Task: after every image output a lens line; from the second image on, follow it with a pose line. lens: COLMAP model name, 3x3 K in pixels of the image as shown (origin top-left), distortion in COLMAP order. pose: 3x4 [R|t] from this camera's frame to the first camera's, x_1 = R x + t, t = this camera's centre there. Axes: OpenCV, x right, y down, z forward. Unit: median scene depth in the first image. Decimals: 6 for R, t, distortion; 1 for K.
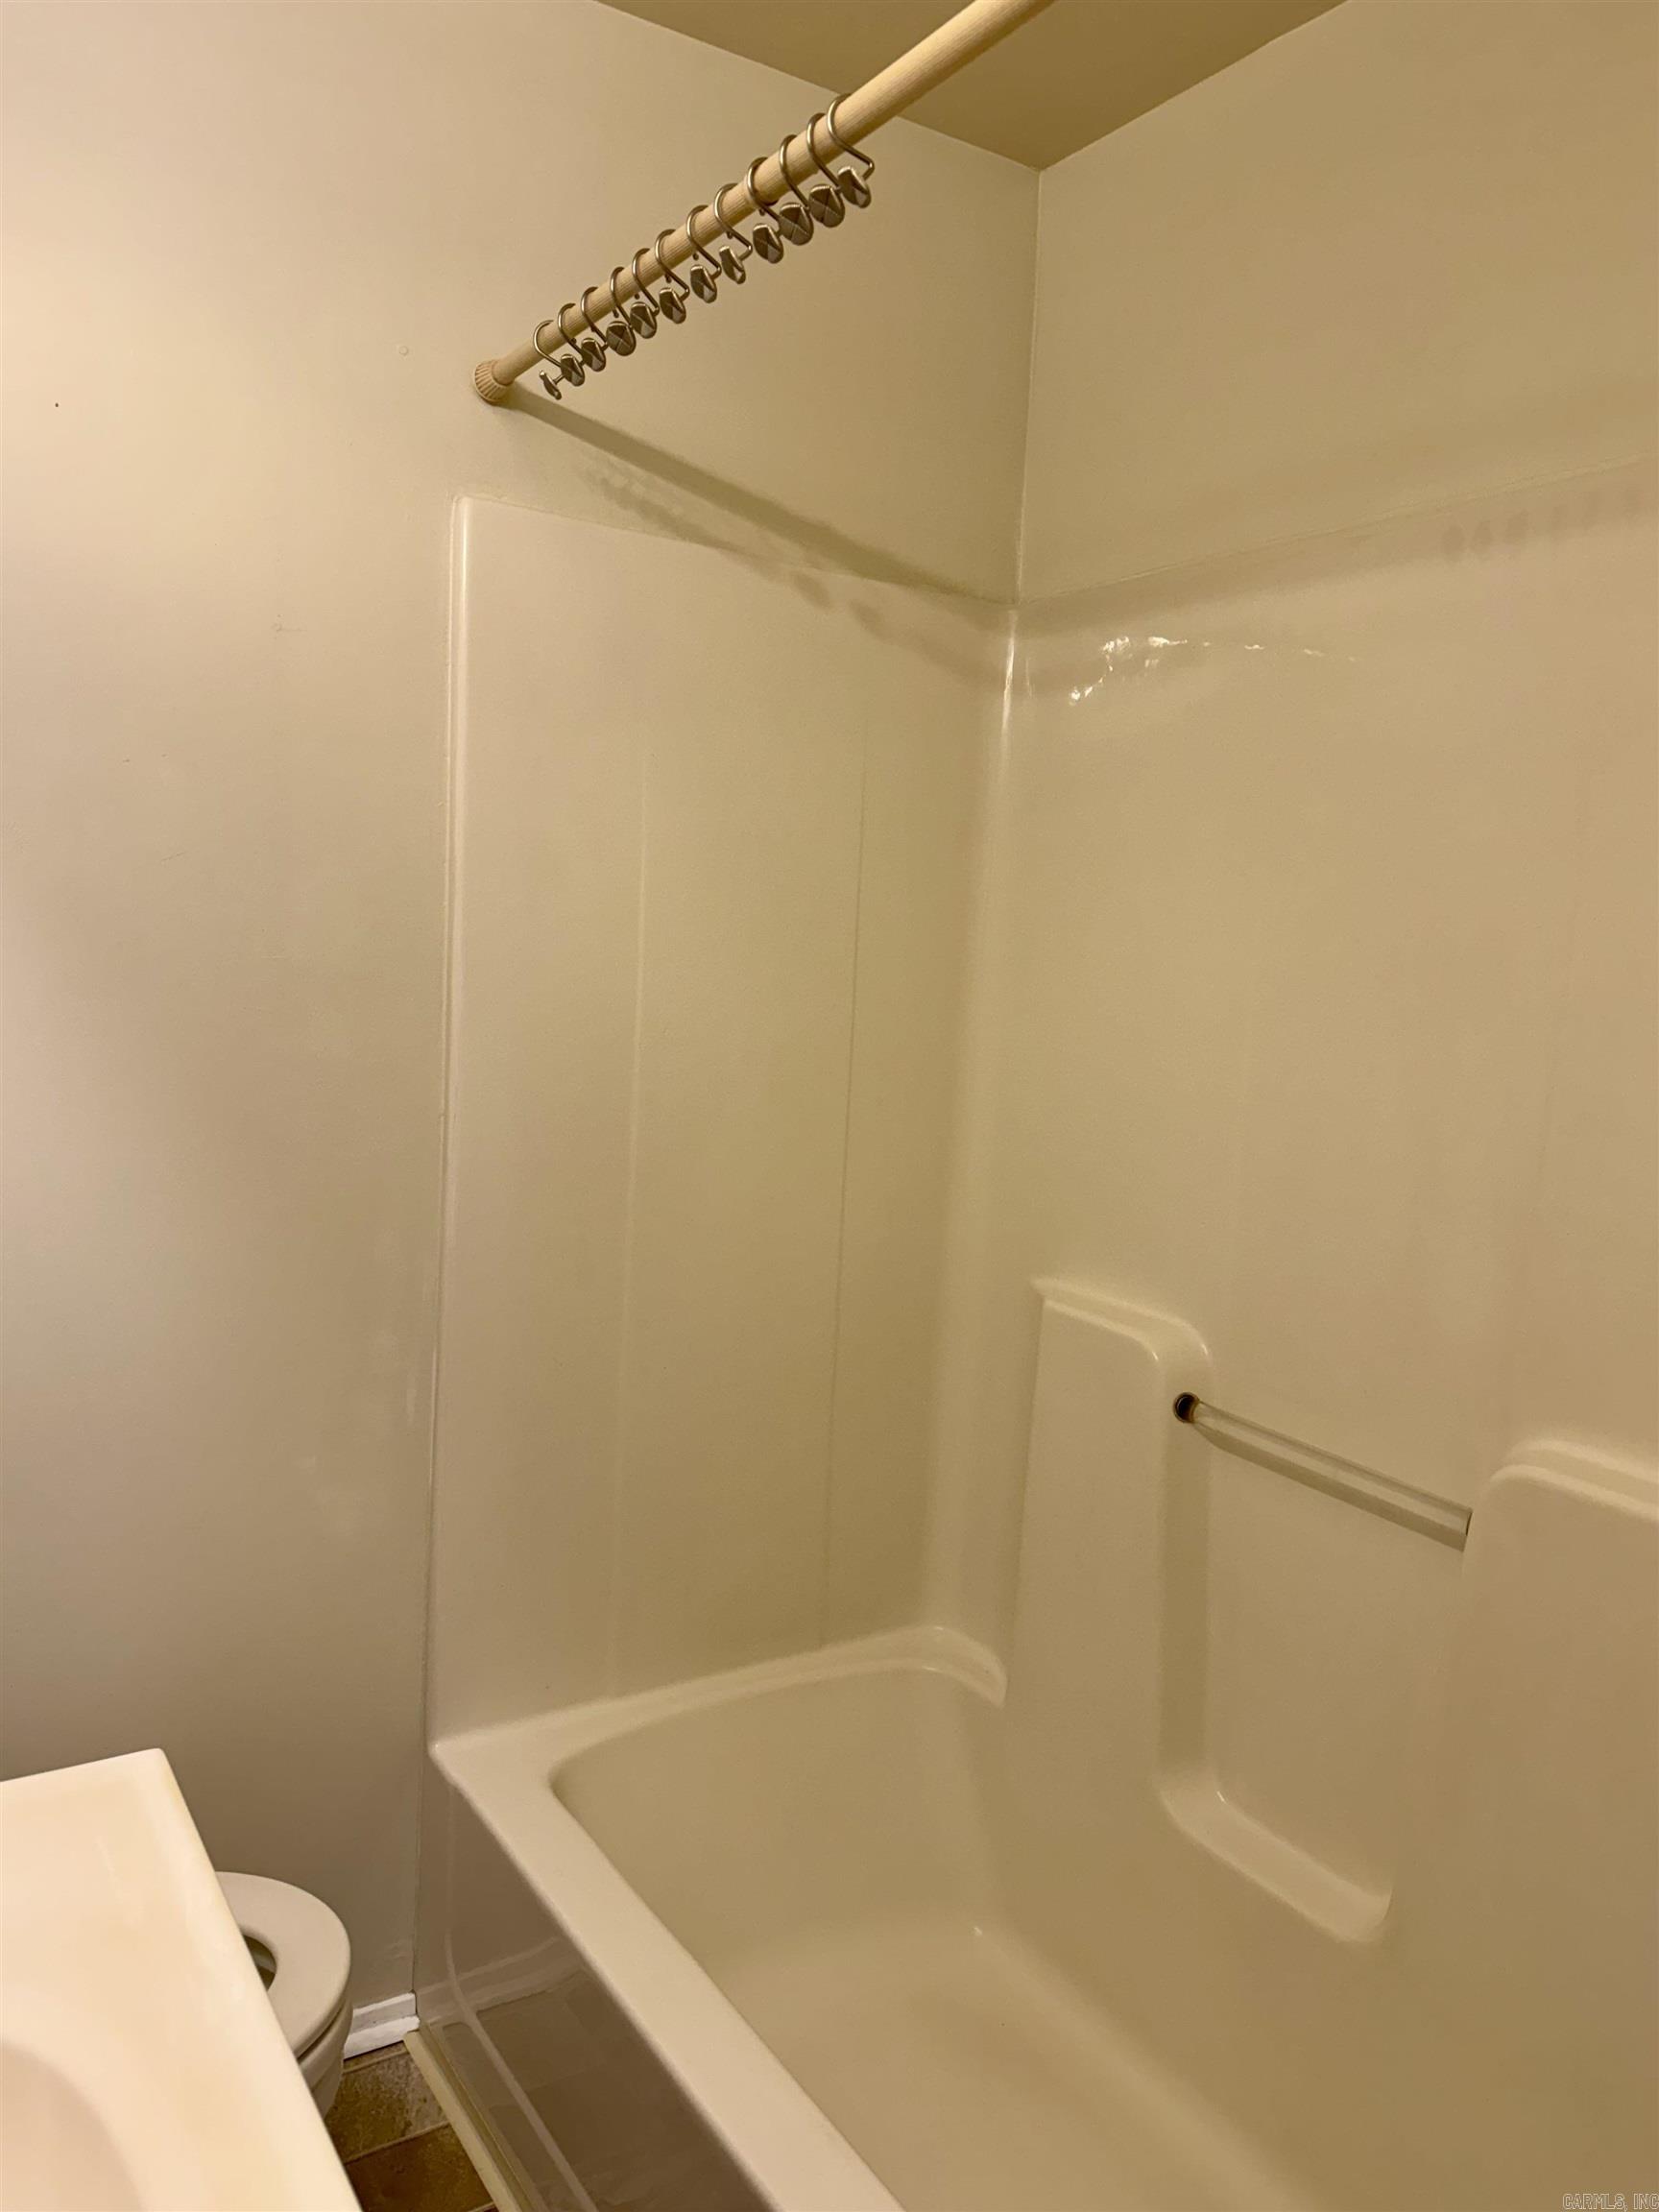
lens RADIAL K [[1595.4, 0, 829.5], [0, 1595.4, 1106.0], [0, 0, 1]] dist [0.070798, -0.075841]
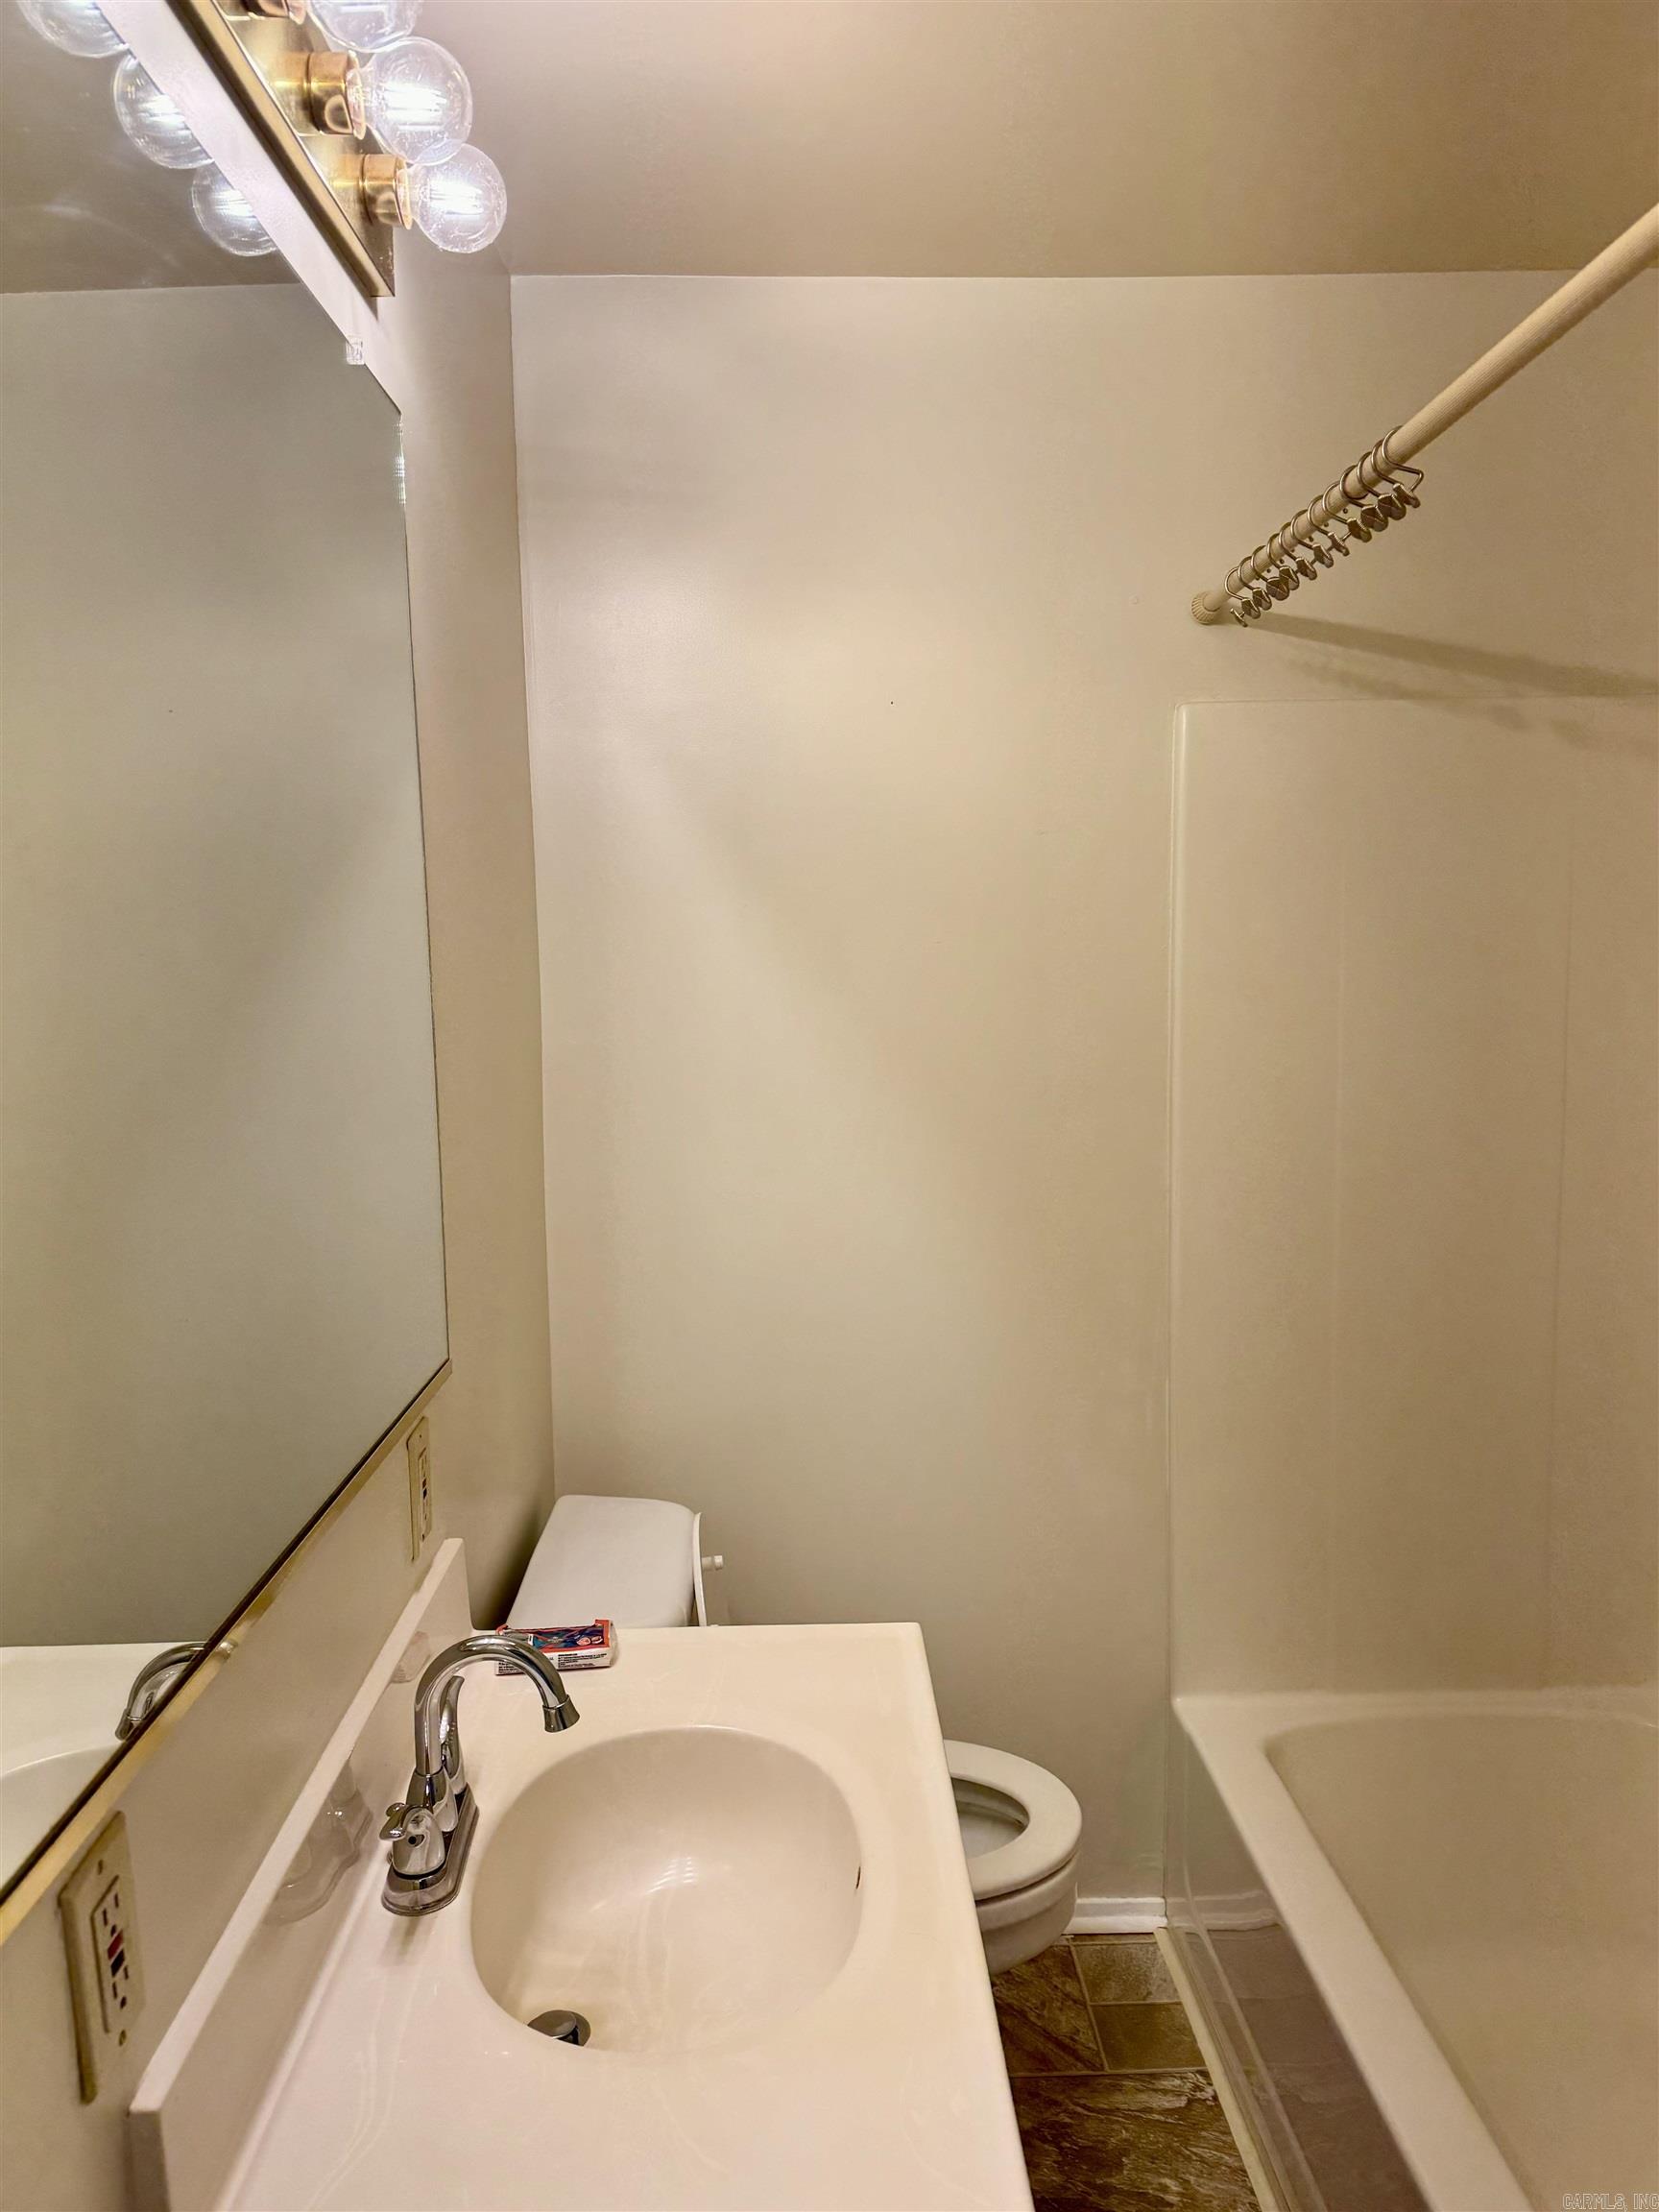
lens RADIAL K [[1595.4, 0, 829.5], [0, 1595.4, 1106.0], [0, 0, 1]] dist [0.070798, -0.075841]
pose [[0.852909, -0.009087, -0.521981, 0.190969], [0.000819, 0.999871, -0.016069, -0.042714], [0.522059, 0.013278, 0.852806, -0.213415]]
